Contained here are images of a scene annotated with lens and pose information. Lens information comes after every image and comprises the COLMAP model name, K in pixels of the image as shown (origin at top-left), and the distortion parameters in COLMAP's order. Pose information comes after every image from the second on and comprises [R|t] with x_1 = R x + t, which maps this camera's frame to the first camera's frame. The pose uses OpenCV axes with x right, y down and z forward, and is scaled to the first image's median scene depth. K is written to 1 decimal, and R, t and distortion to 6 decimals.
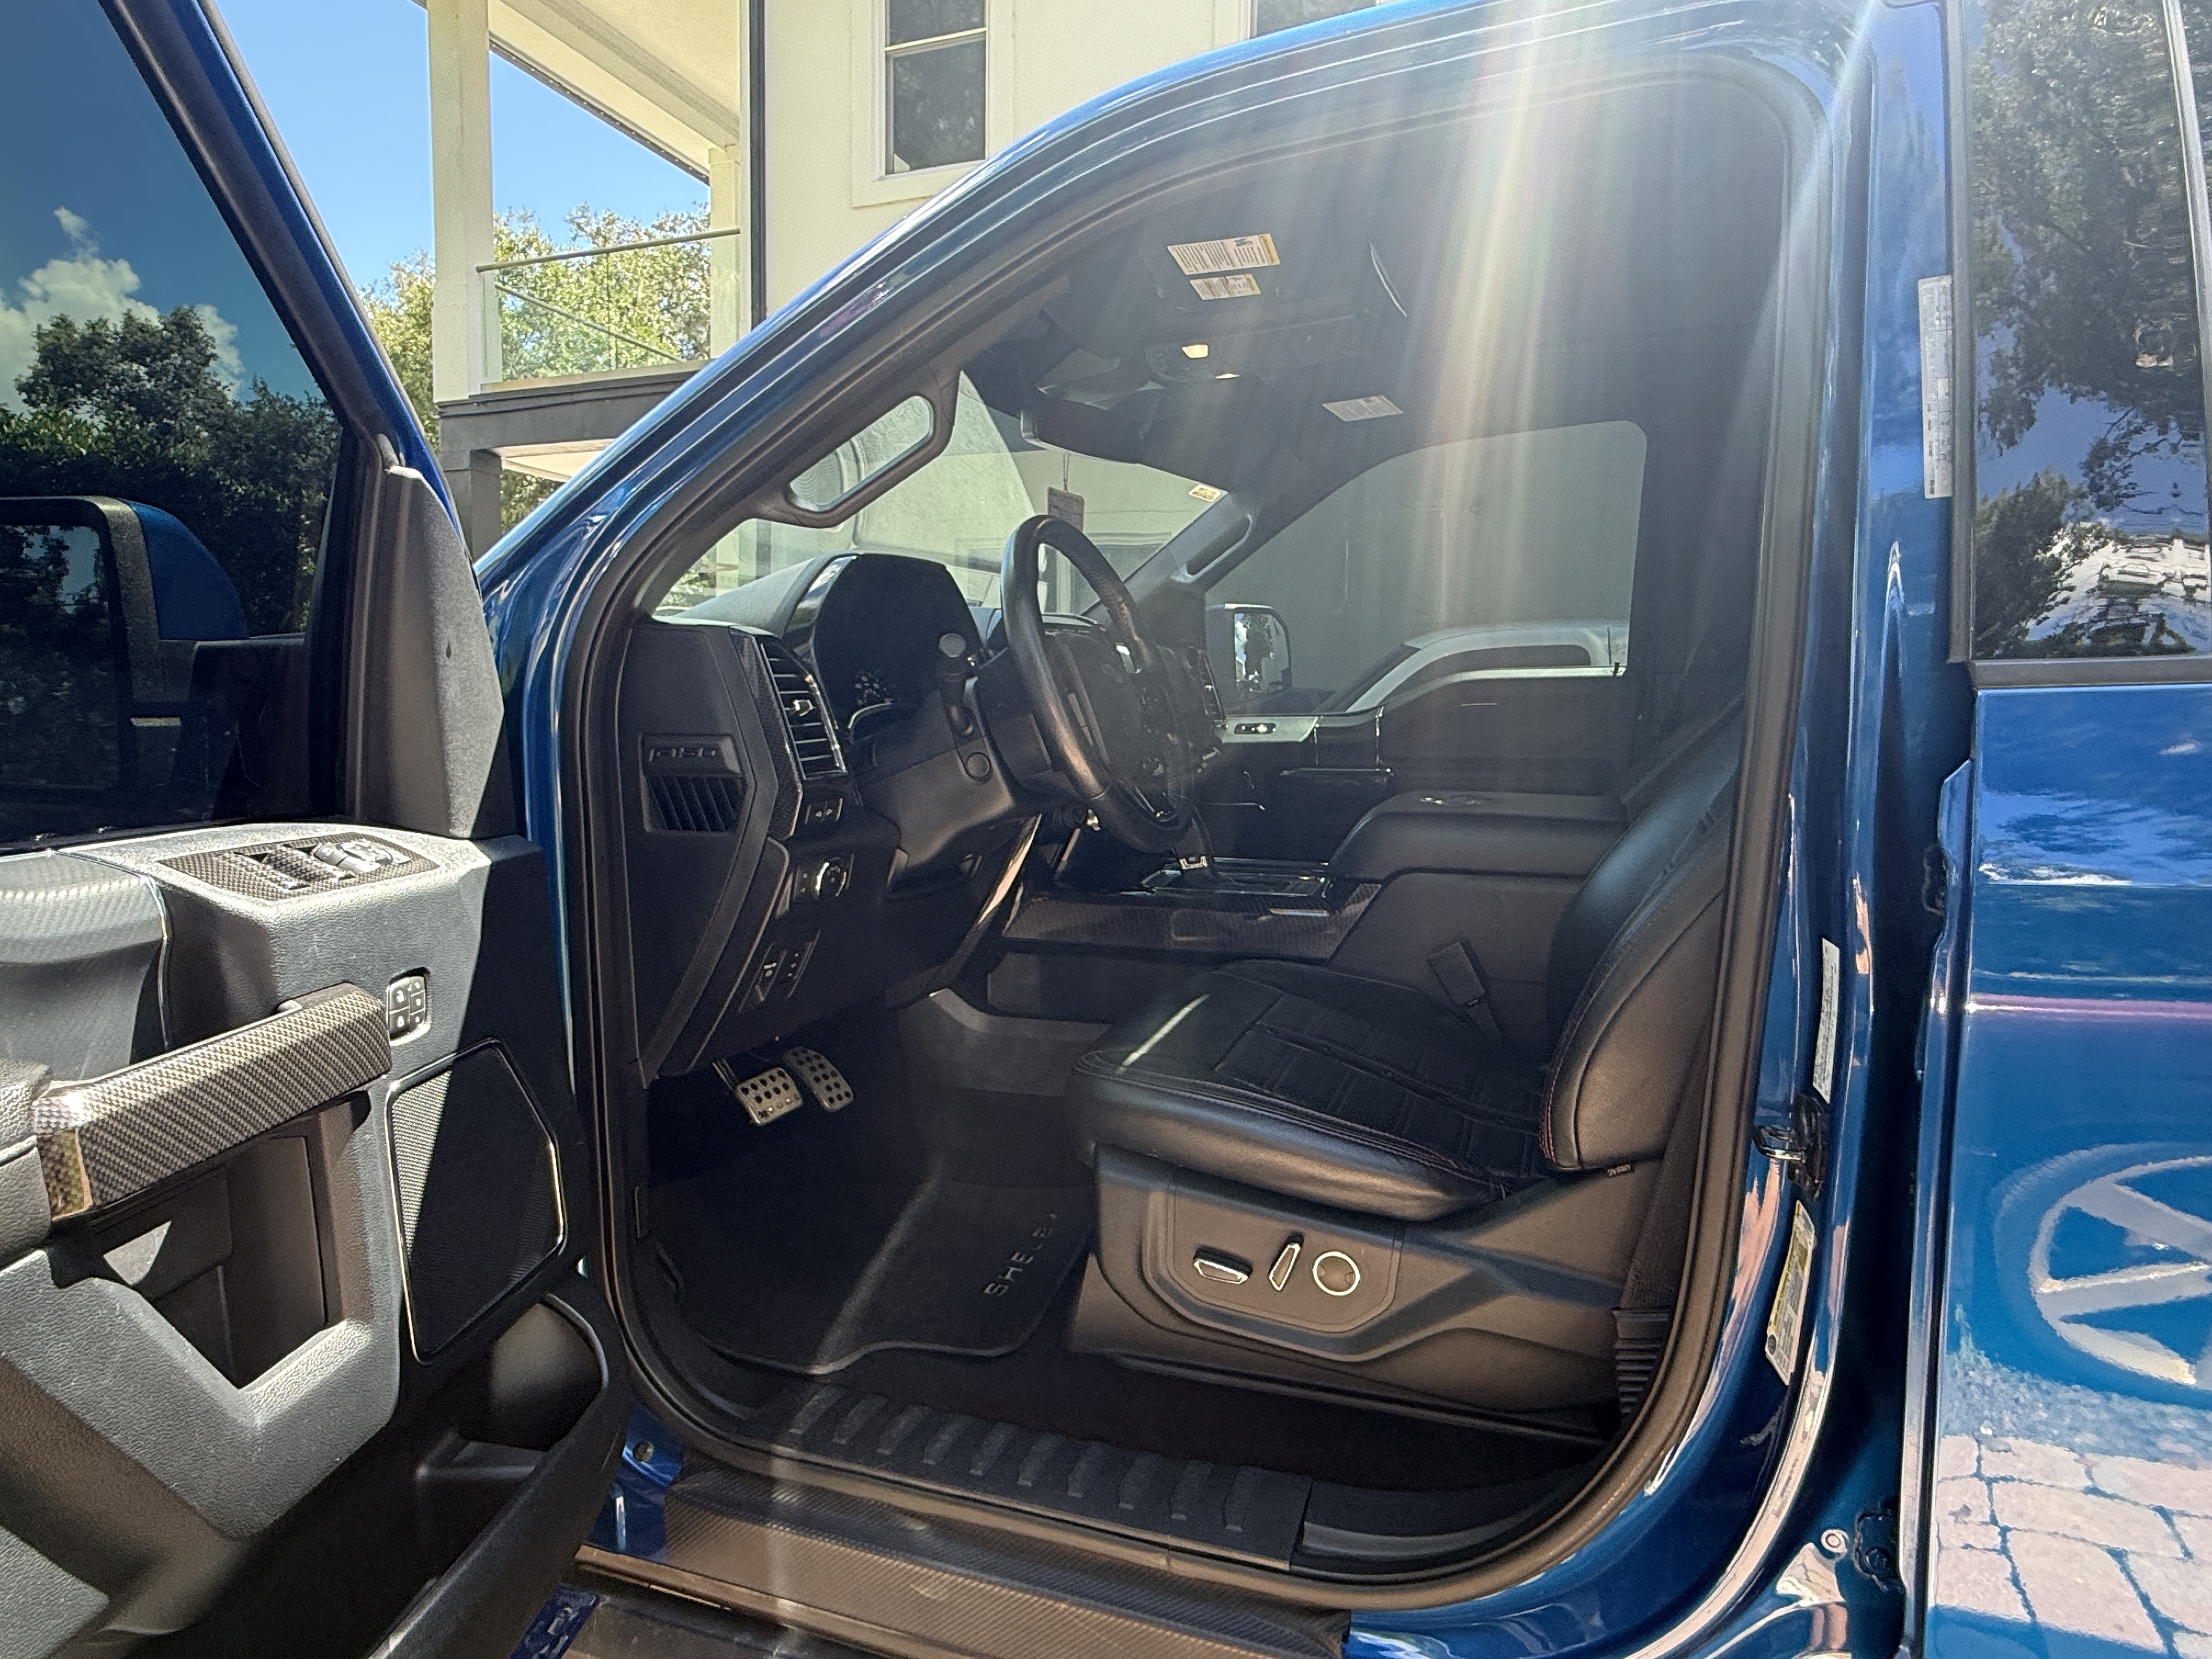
lens RADIAL K [[1275.1, 0, 1121.3], [0, 1275.1, 826.3], [0, 0, 1]] dist [0.008248, -0.004279]
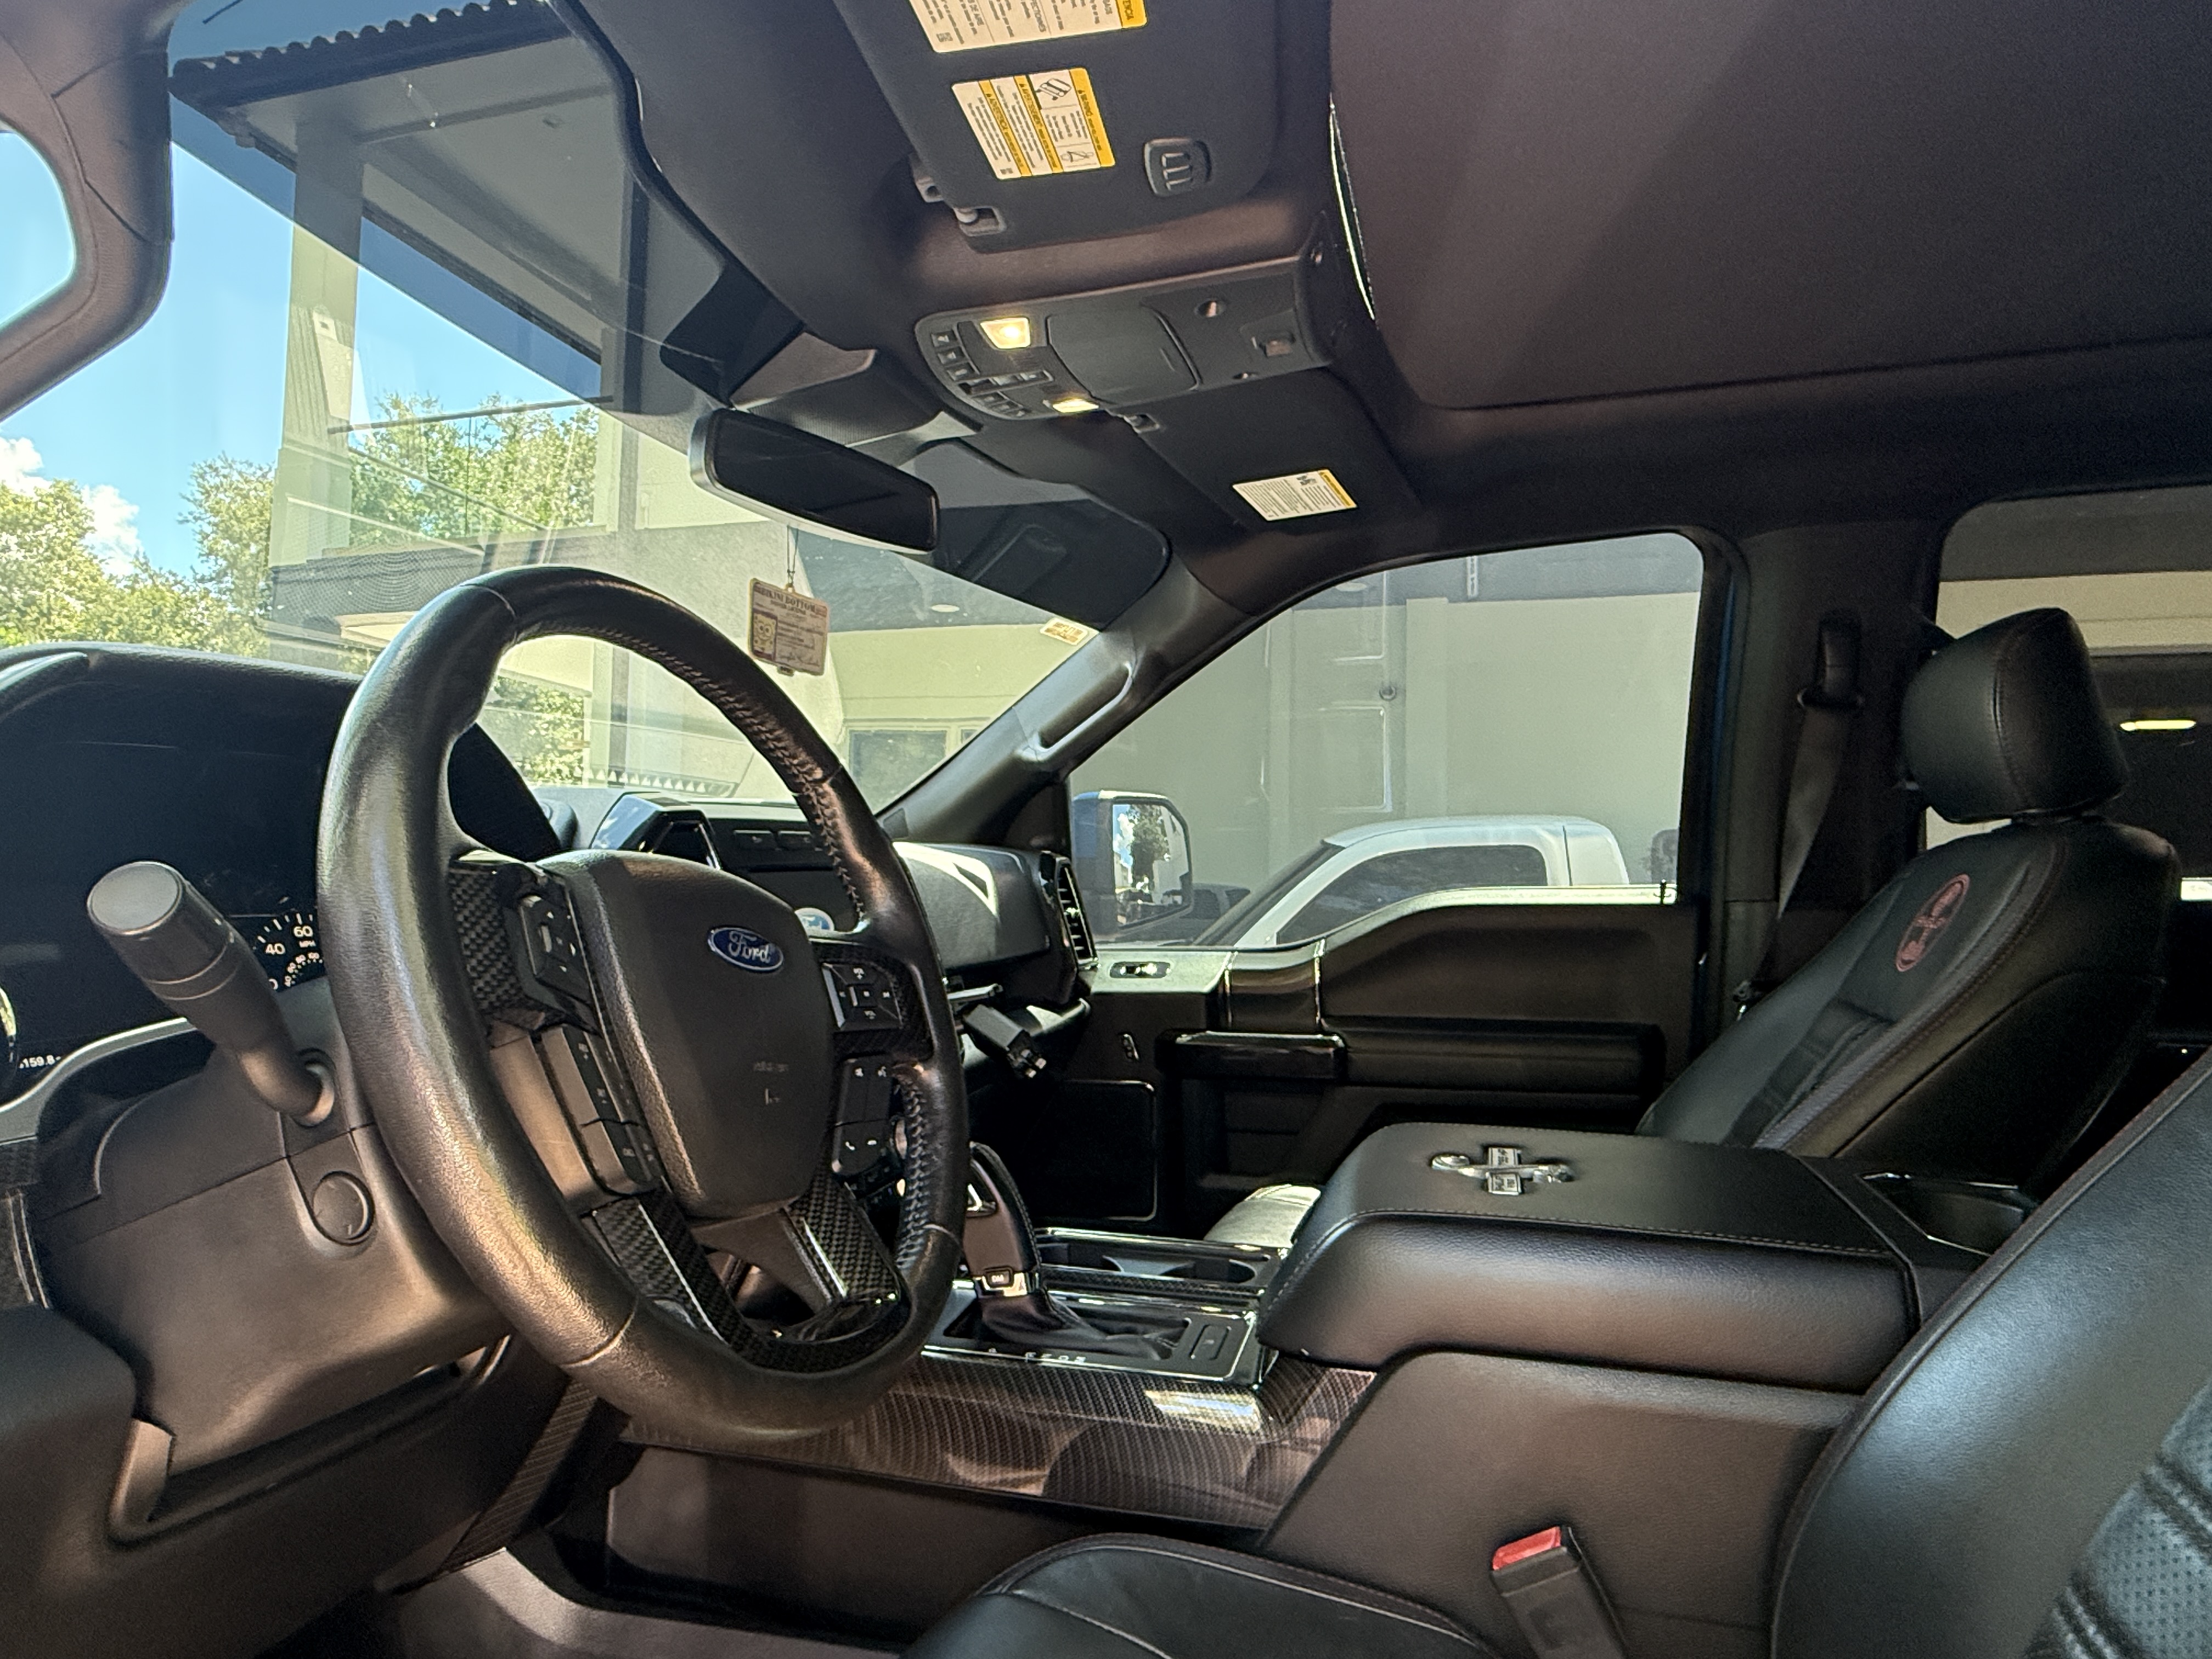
lens RADIAL K [[1275.1, 0, 1101.6], [0, 1275.1, 837.6], [0, 0, 1]] dist [0.008248, -0.004279]
pose [[0.998287, 0.009969, 0.057659, 0.039116], [-0.002030, 0.990687, -0.136145, -0.047488], [-0.058479, 0.135794, 0.989010, 0.276296]]
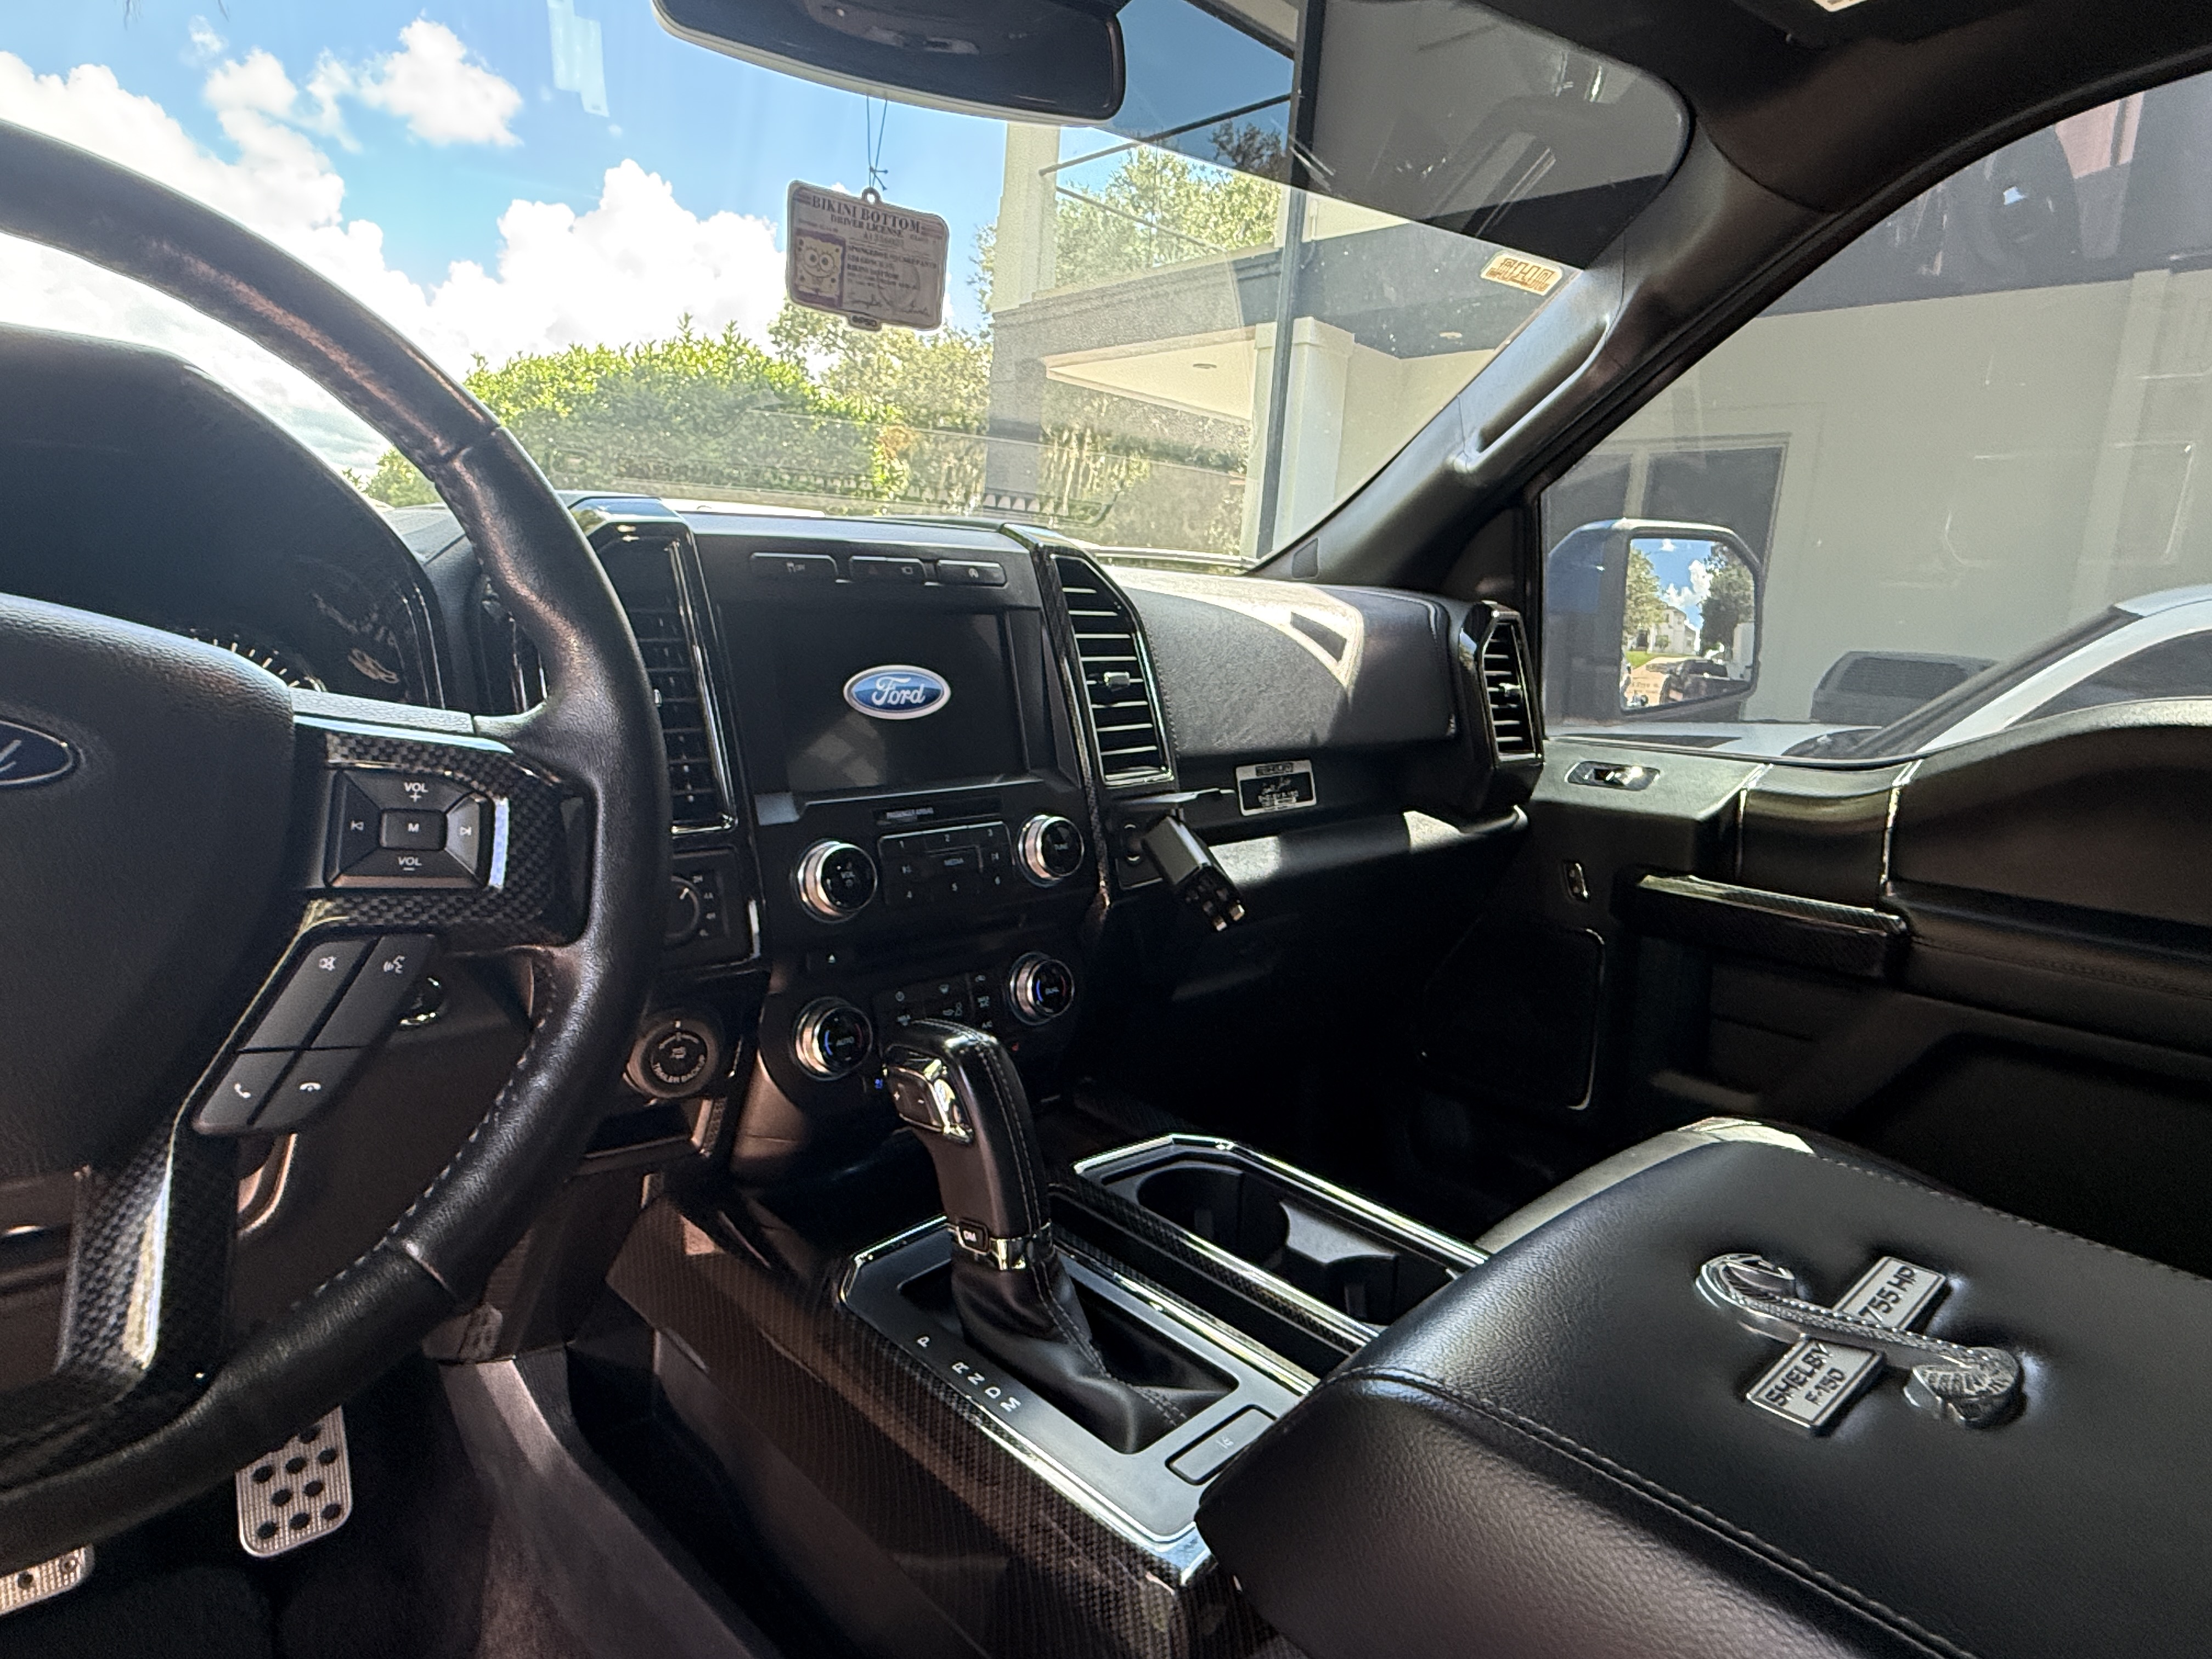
lens RADIAL K [[1275.1, 0, 1104.0], [0, 1275.1, 820.5], [0, 0, 1]] dist [0.008248, -0.004279]
pose [[0.886587, 0.124812, -0.445404, 0.135255], [-0.100391, 0.991877, 0.078115, -0.069316], [0.451536, -0.024541, 0.891915, 0.421675]]
